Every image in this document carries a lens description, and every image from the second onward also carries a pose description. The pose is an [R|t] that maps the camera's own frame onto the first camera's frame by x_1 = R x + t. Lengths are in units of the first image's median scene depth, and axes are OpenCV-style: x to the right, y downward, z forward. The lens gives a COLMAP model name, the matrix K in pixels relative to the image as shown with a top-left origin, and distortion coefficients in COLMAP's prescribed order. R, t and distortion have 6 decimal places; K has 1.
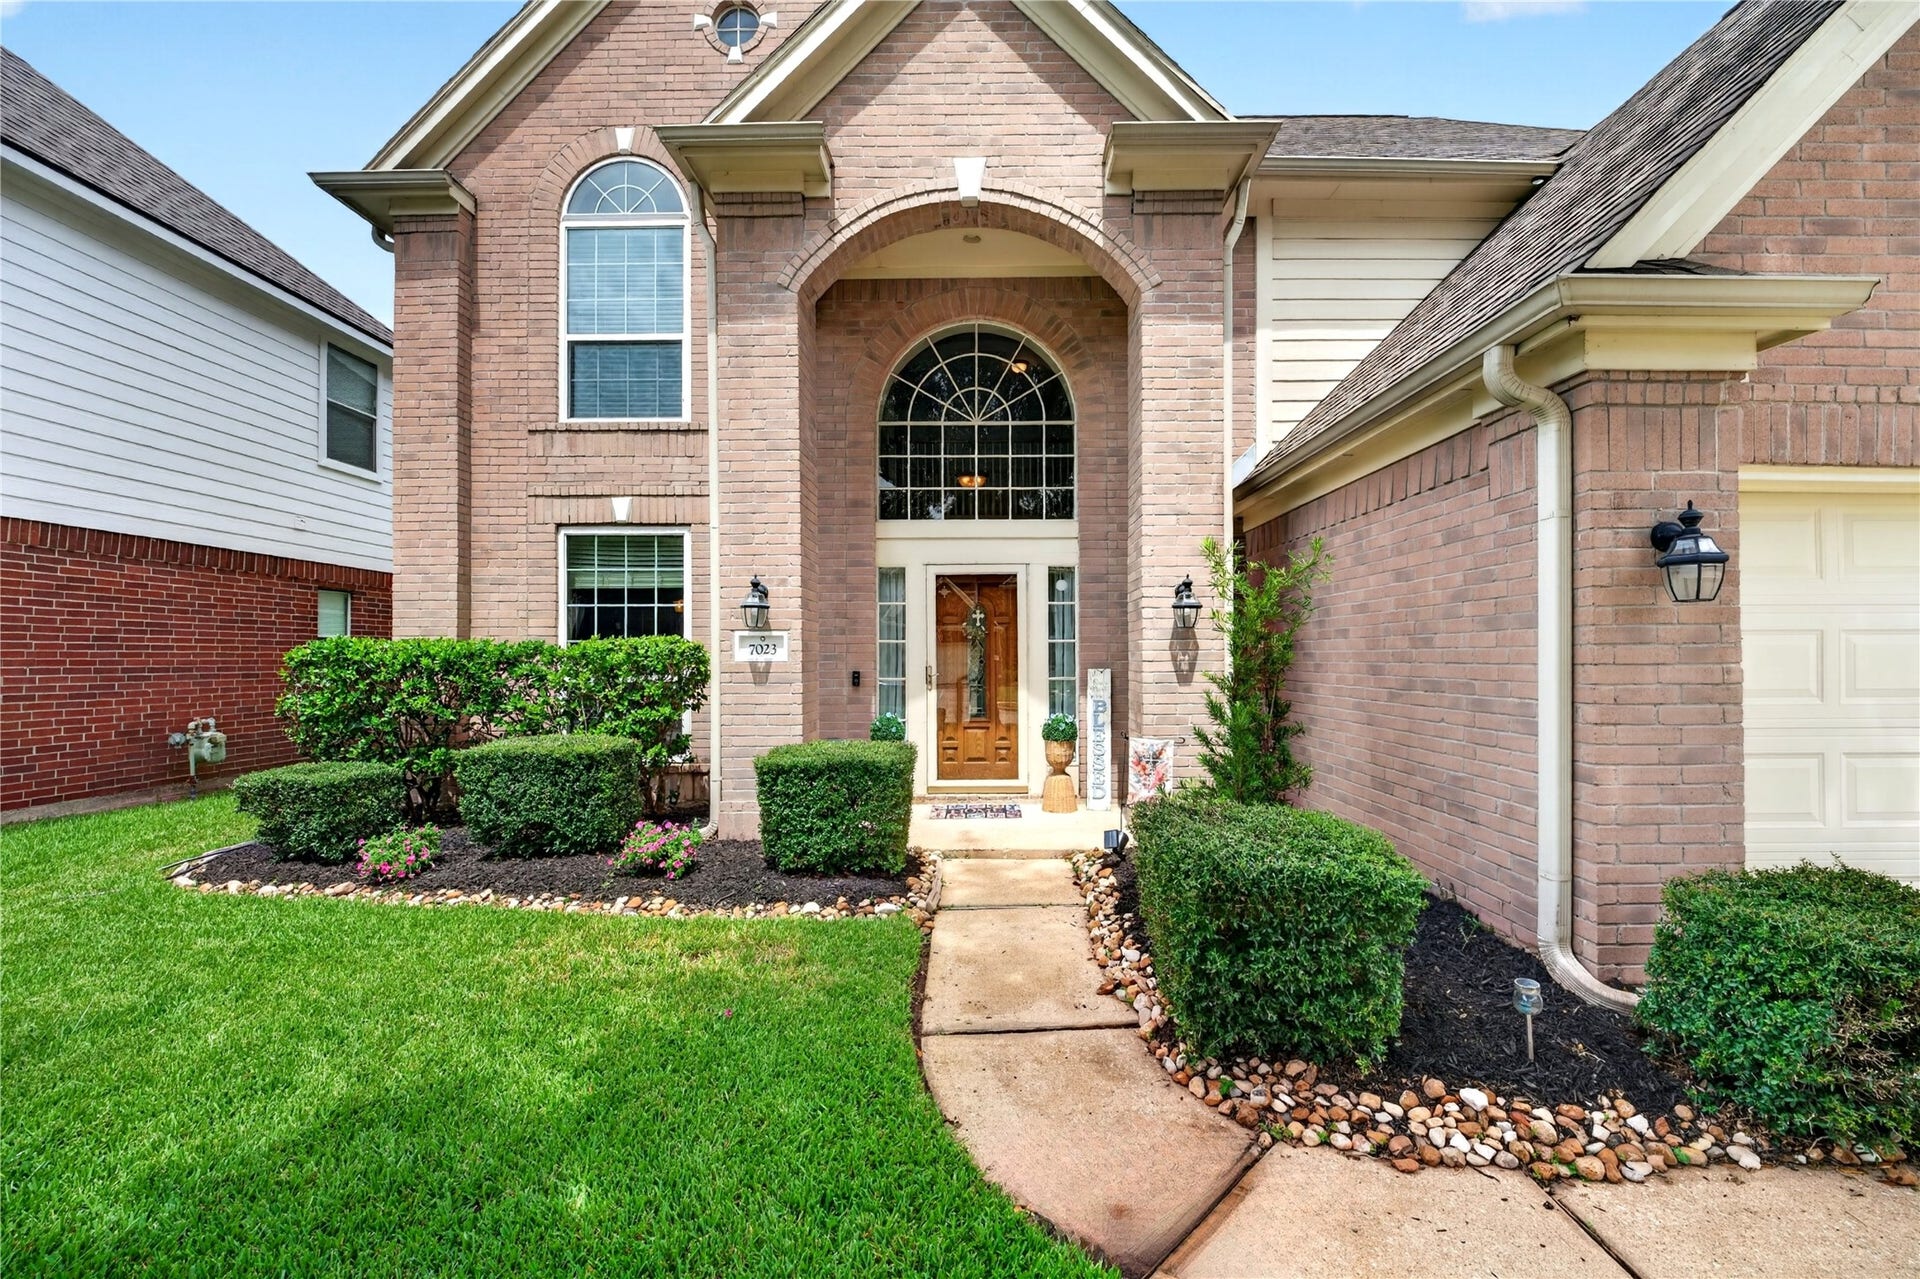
lens RADIAL K [[803.1, 0, 971.9], [0, 803.1, 655.2], [0, 0, 1]] dist [-0.009598, -0.000592]
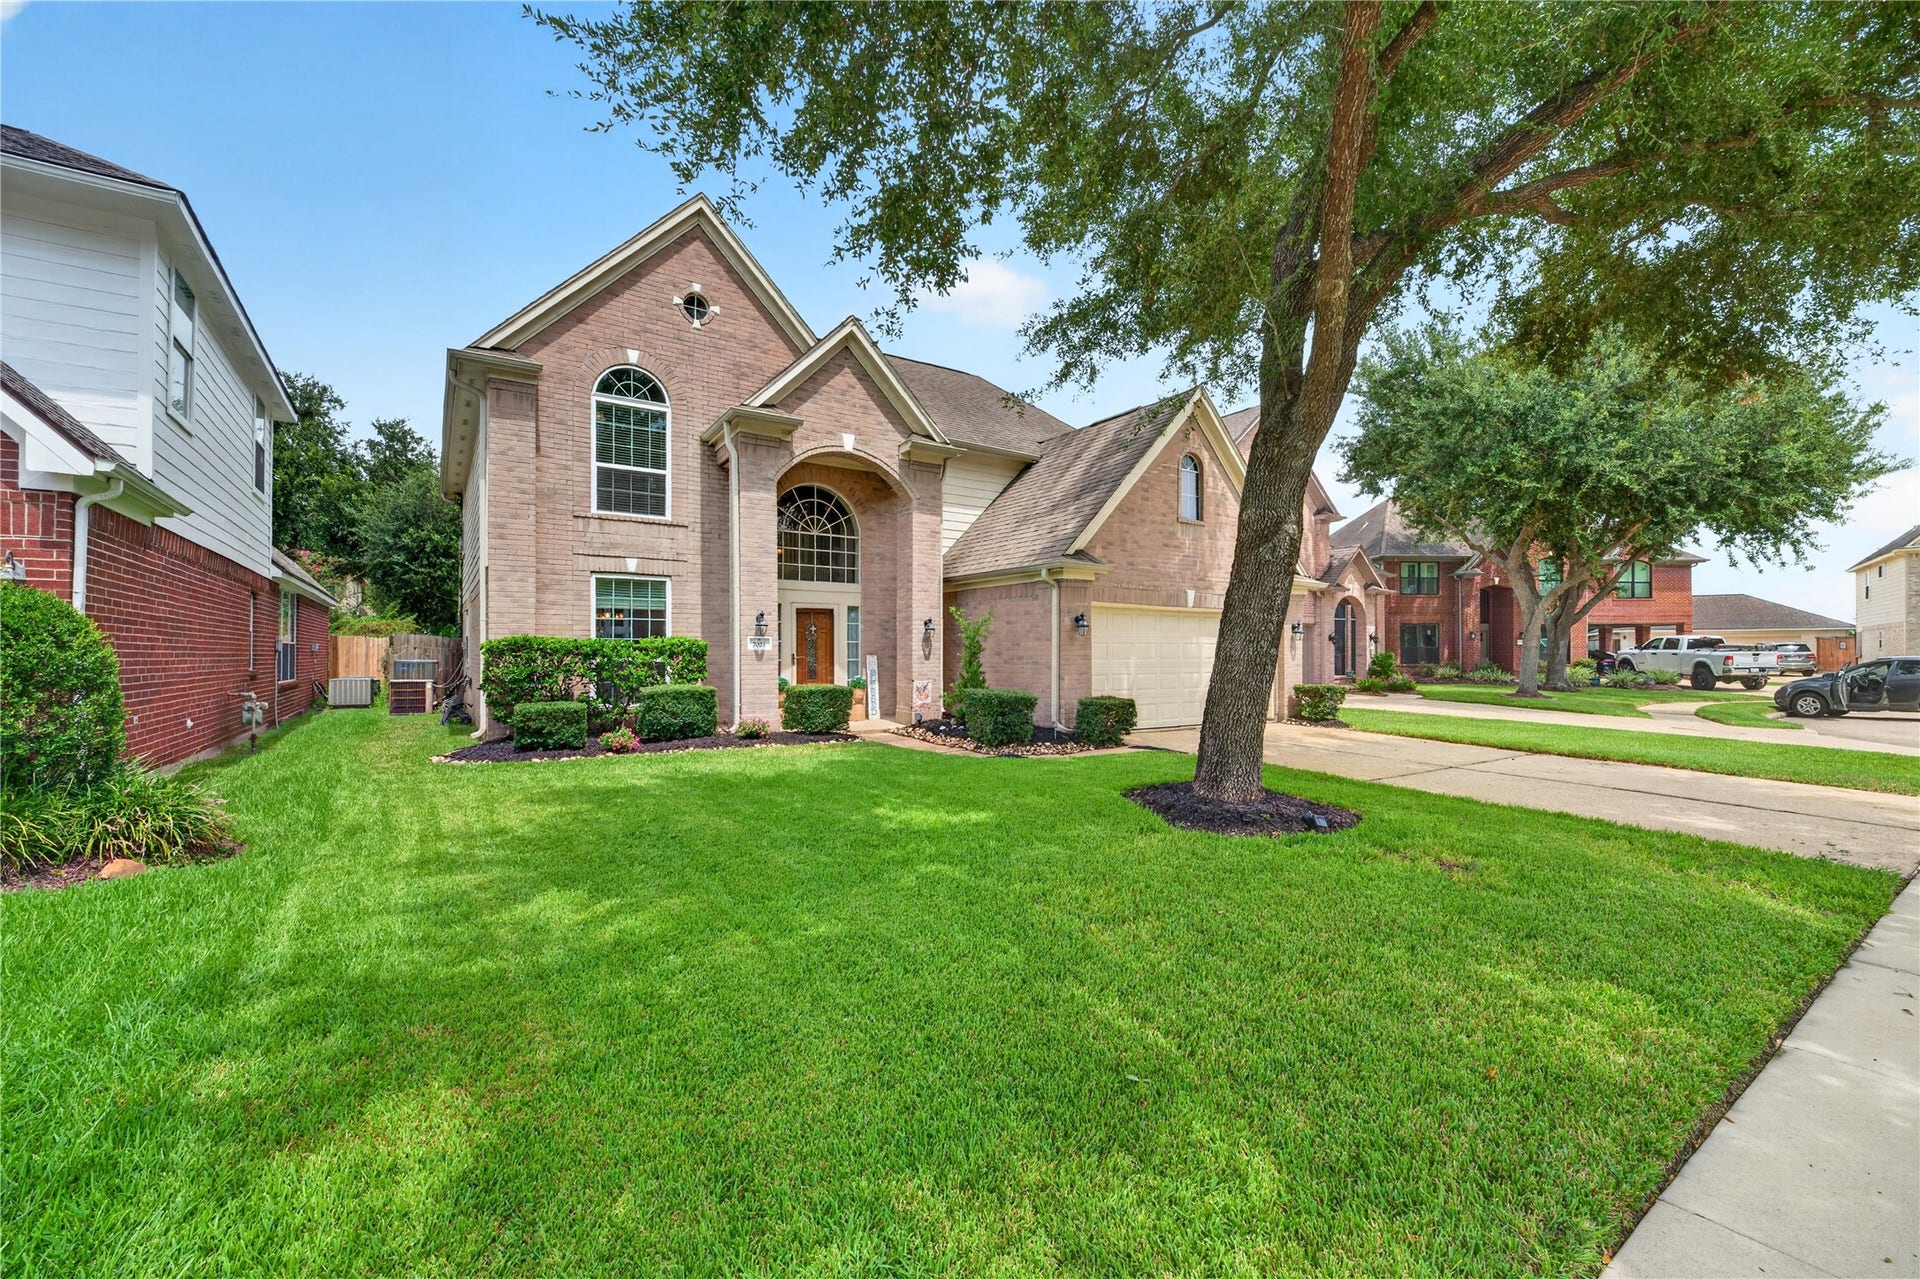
lens RADIAL K [[803.1, 0, 959.8], [0, 803.1, 644.0], [0, 0, 1]] dist [-0.009598, -0.000592]
pose [[0.827485, 0.009298, 0.561411, -0.885328], [-0.003542, 0.999929, -0.011340, 0.011965], [-0.561476, 0.007395, 0.827460, -0.943575]]
